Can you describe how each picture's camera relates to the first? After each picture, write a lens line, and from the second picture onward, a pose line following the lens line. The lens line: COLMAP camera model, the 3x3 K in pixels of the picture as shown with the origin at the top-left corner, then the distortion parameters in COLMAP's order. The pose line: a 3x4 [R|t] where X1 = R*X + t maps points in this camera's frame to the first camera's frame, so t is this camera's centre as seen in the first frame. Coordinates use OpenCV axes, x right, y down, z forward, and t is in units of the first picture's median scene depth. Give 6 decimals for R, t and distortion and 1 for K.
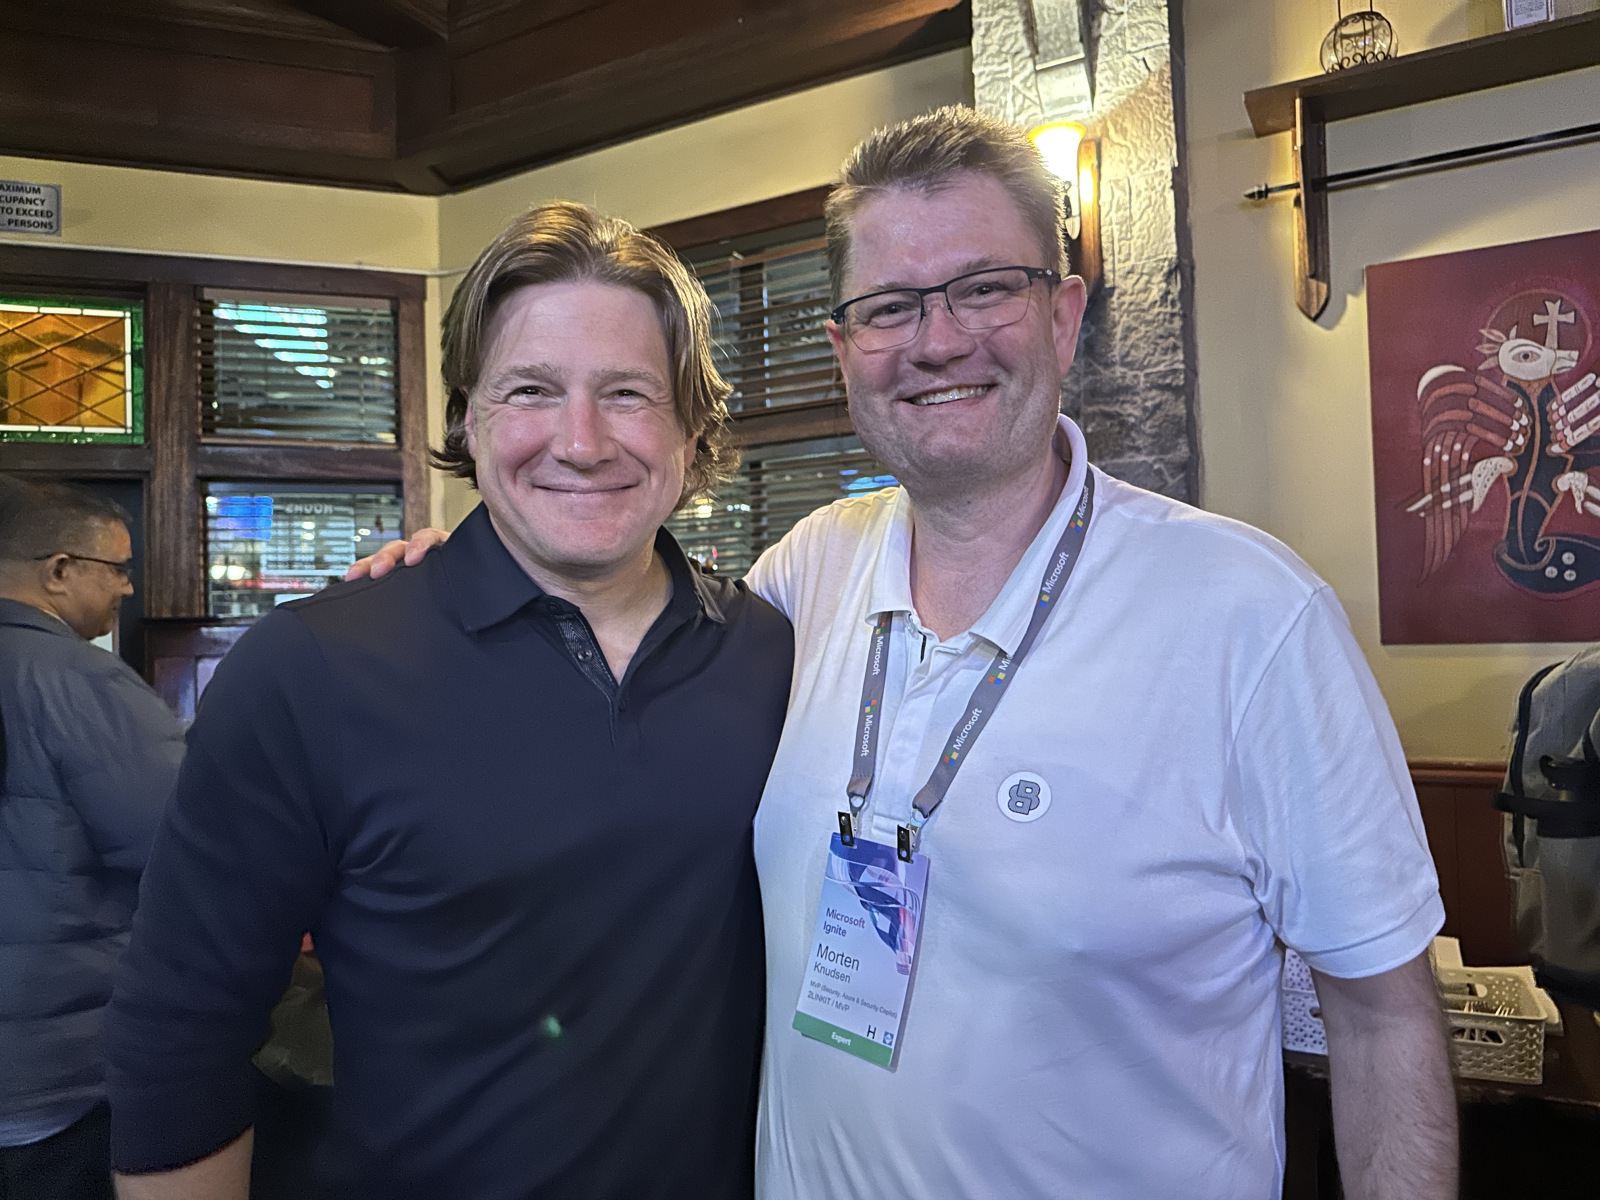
lens RADIAL K [[1133.0, 0, 800.0], [0, 1133.0, 600.0], [0, 0, 1]] dist [0.000452, 0.000313]
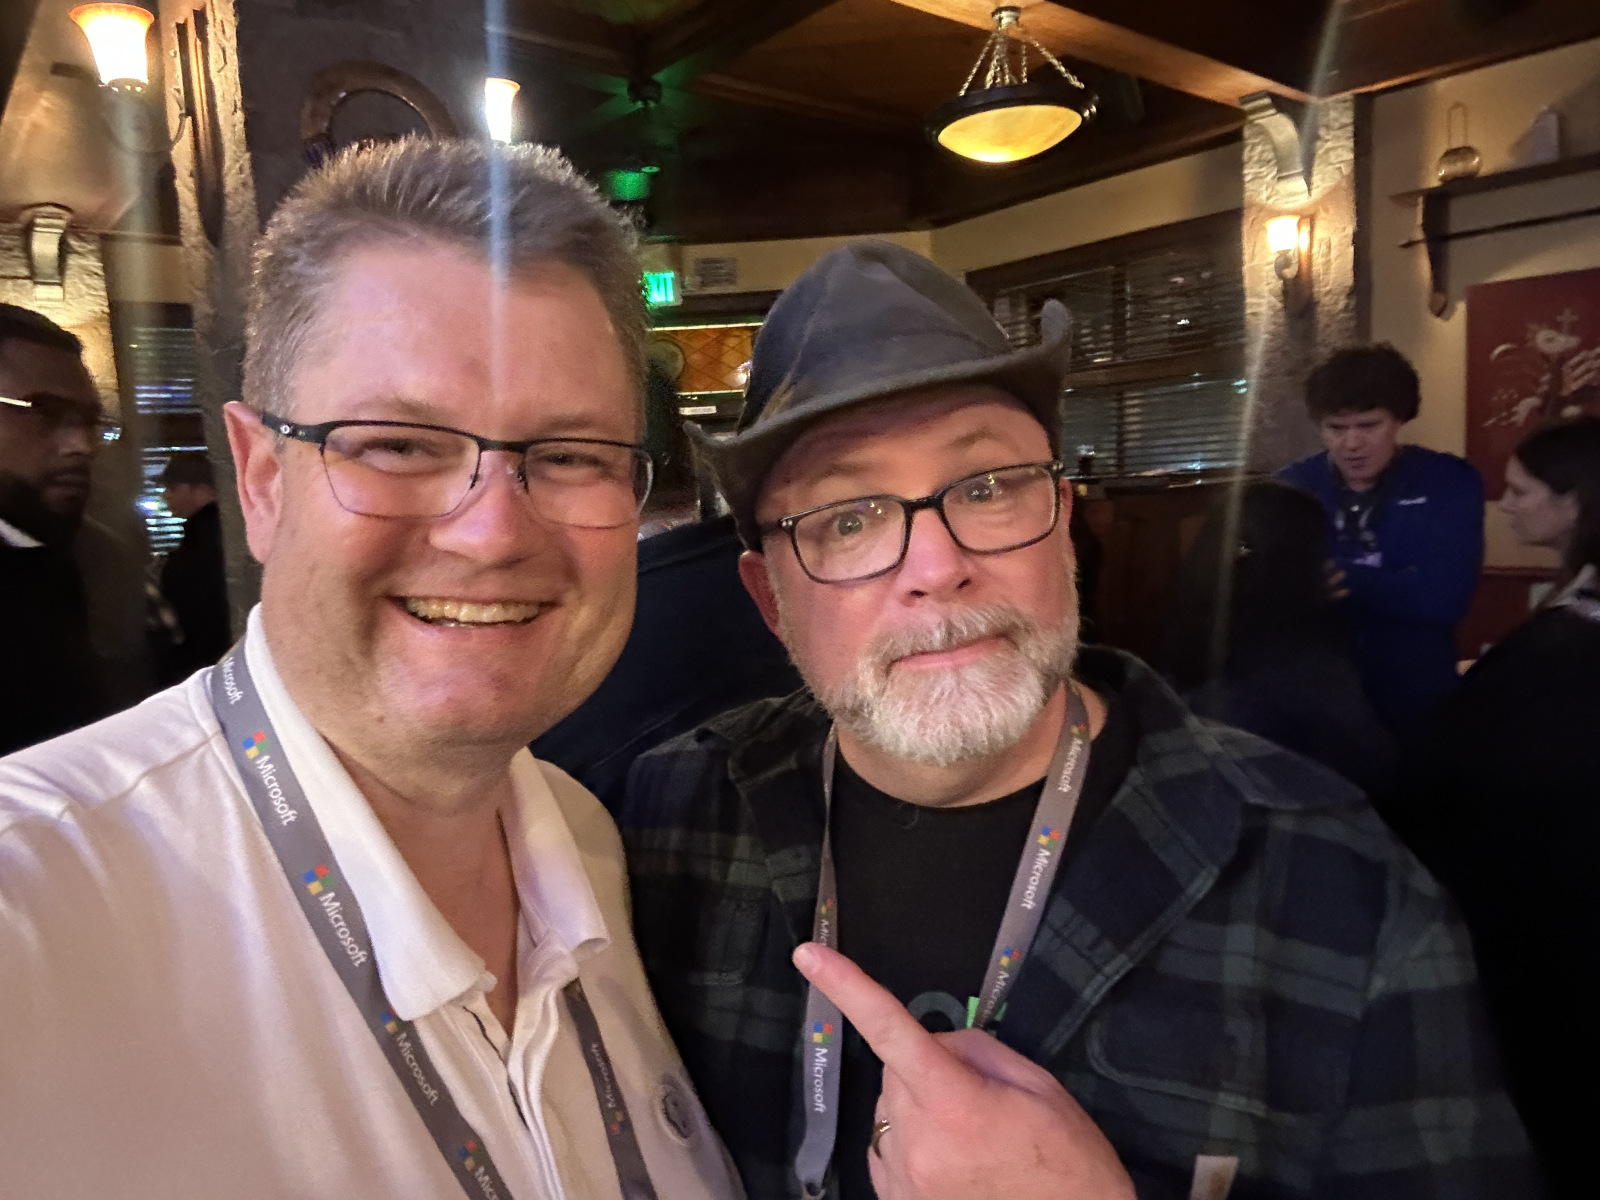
lens RADIAL K [[1131.8, 0, 800.0], [0, 1131.8, 600.0], [0, 0, 1]] dist [0.081420, -0.134443]
pose [[0.931080, 0.020758, -0.364224, 0.188715], [0.029815, 0.990710, 0.132681, -0.076453], [0.363594, -0.134396, 0.921812, -1.044930]]
